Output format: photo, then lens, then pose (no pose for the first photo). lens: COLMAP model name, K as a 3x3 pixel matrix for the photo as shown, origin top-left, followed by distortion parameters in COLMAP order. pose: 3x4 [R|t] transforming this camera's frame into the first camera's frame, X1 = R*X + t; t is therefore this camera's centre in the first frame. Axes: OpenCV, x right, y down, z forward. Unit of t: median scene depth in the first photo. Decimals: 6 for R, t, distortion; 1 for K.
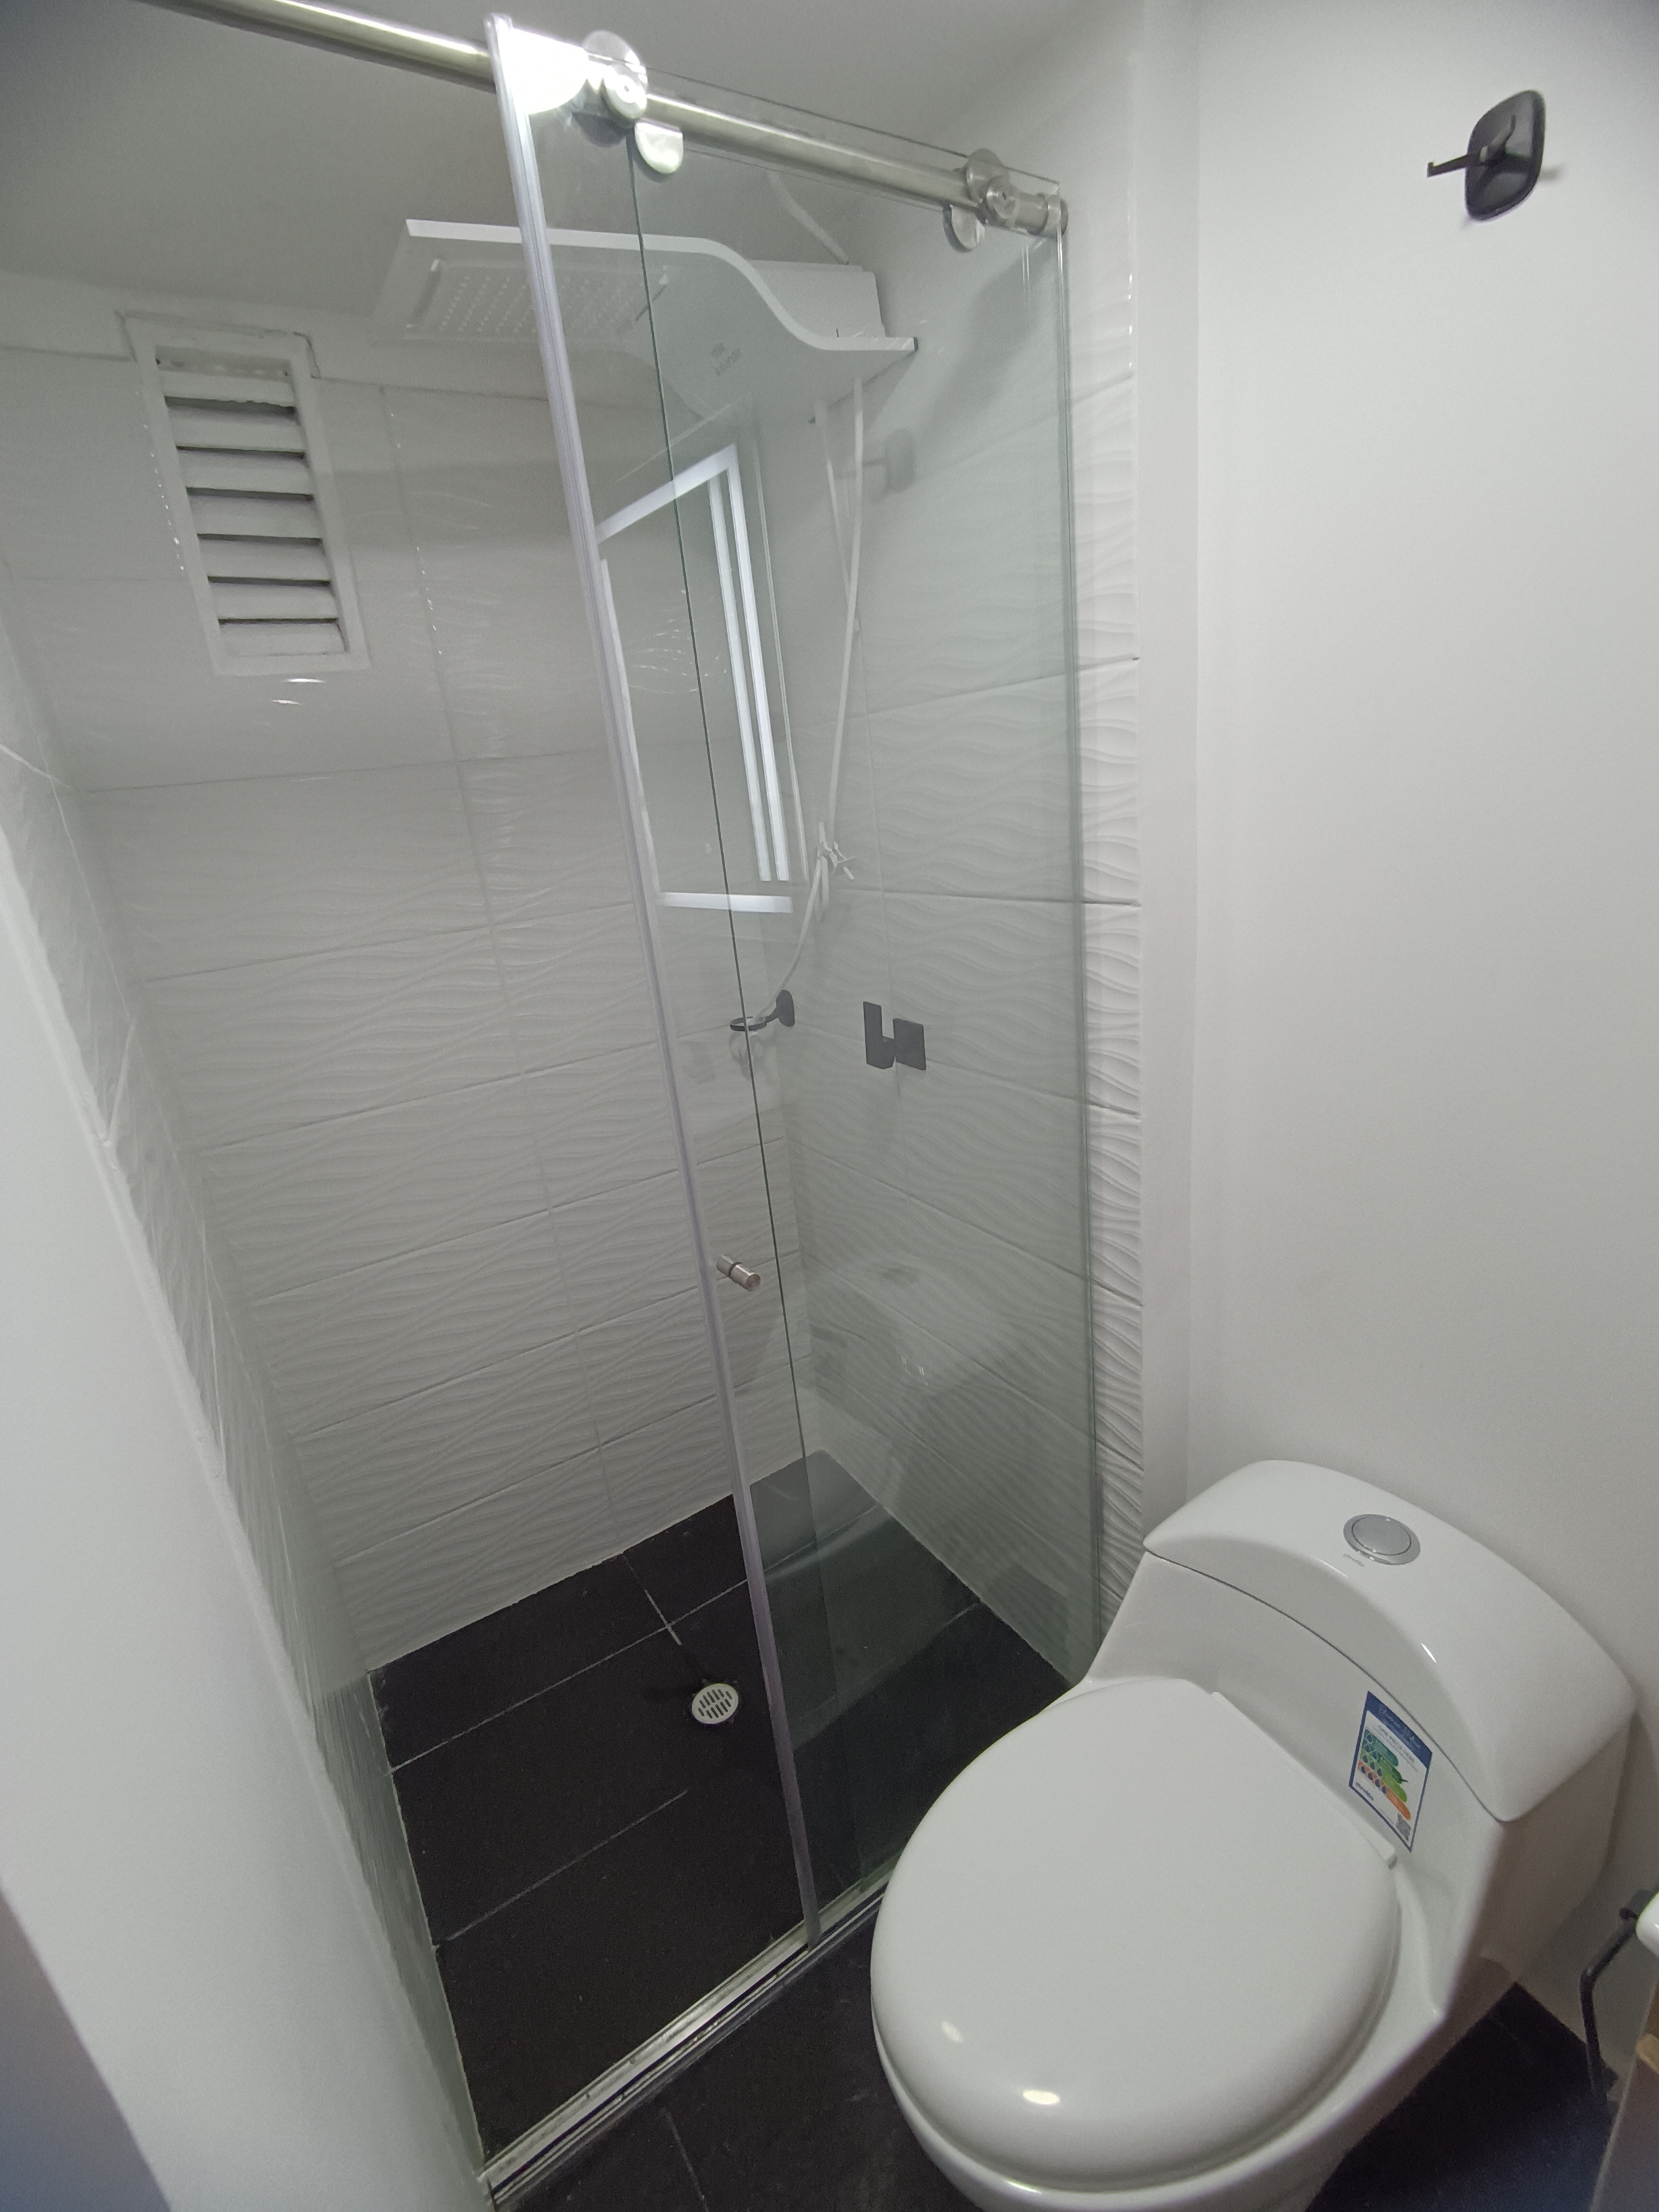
lens RADIAL K [[1003.7, 0, 830.8], [0, 1003.7, 1110.0], [0, 0, 1]] dist [-0.001727, -0.006479]
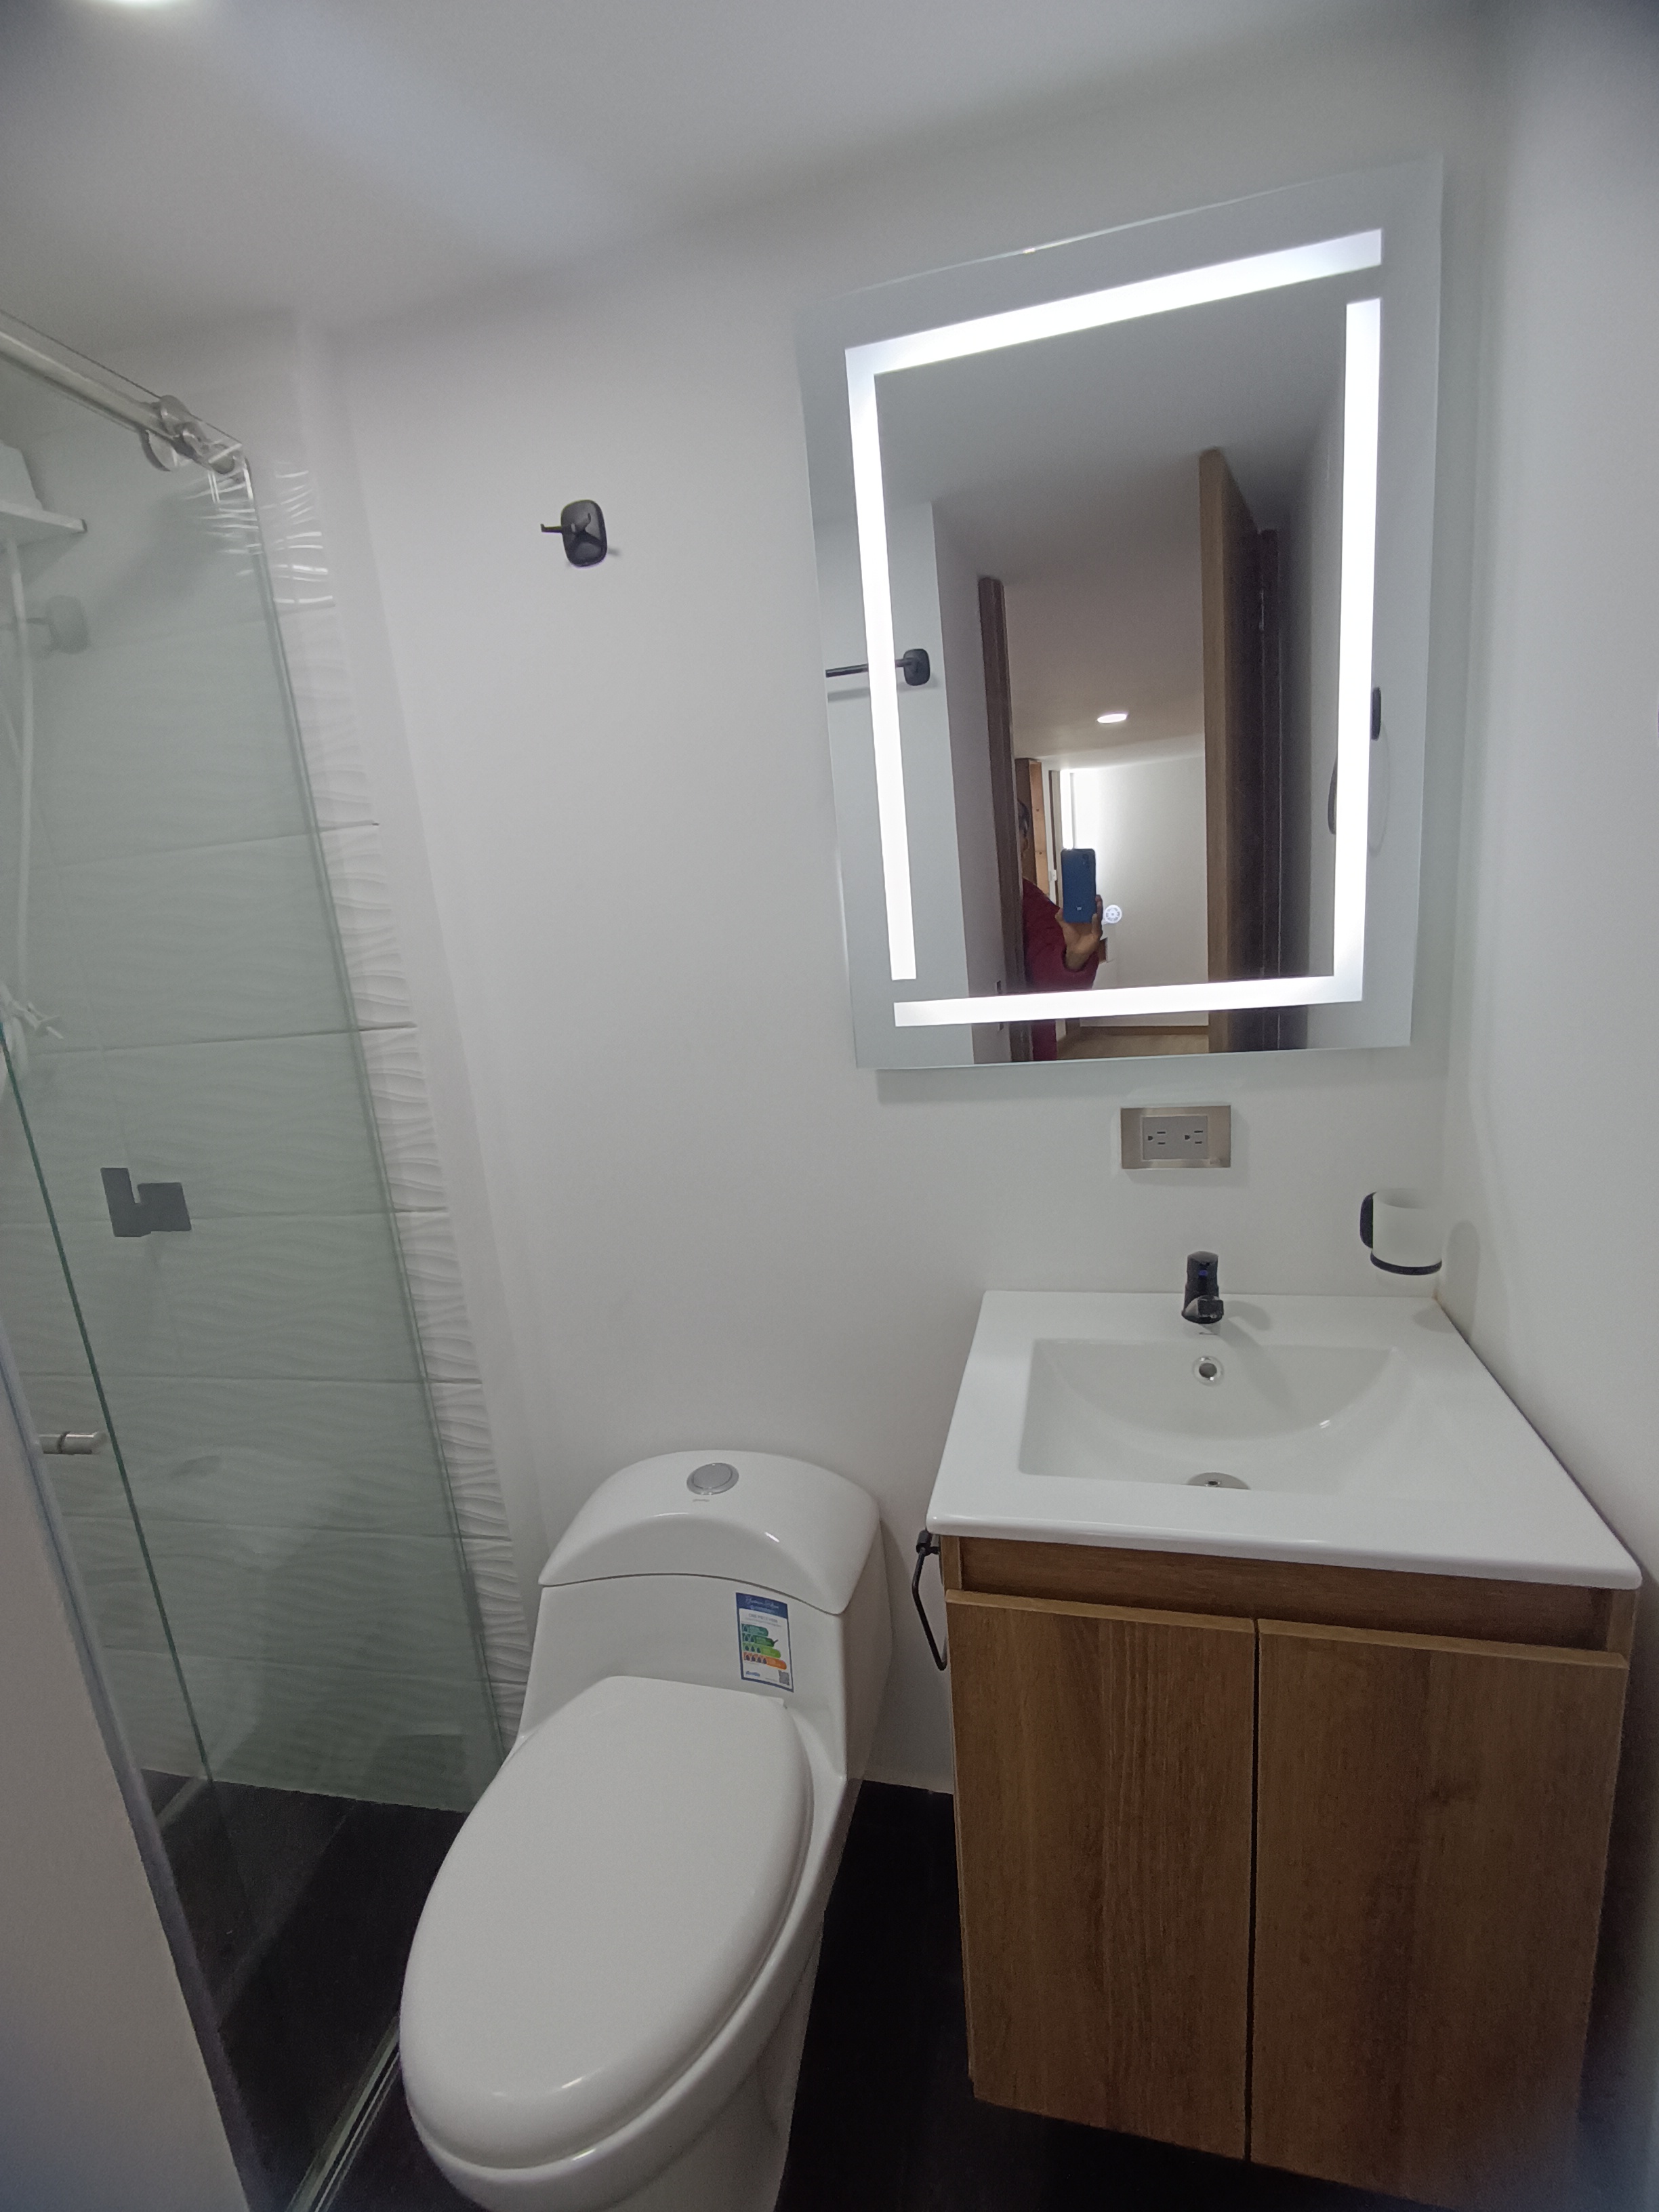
lens RADIAL K [[1003.7, 0, 830.8], [0, 1003.7, 1110.0], [0, 0, 1]] dist [-0.001727, -0.006479]
pose [[0.690697, -0.117806, 0.713484, -0.193909], [0.249000, 0.965051, -0.081704, 0.100935], [-0.678923, 0.234091, 0.695892, -0.108923]]
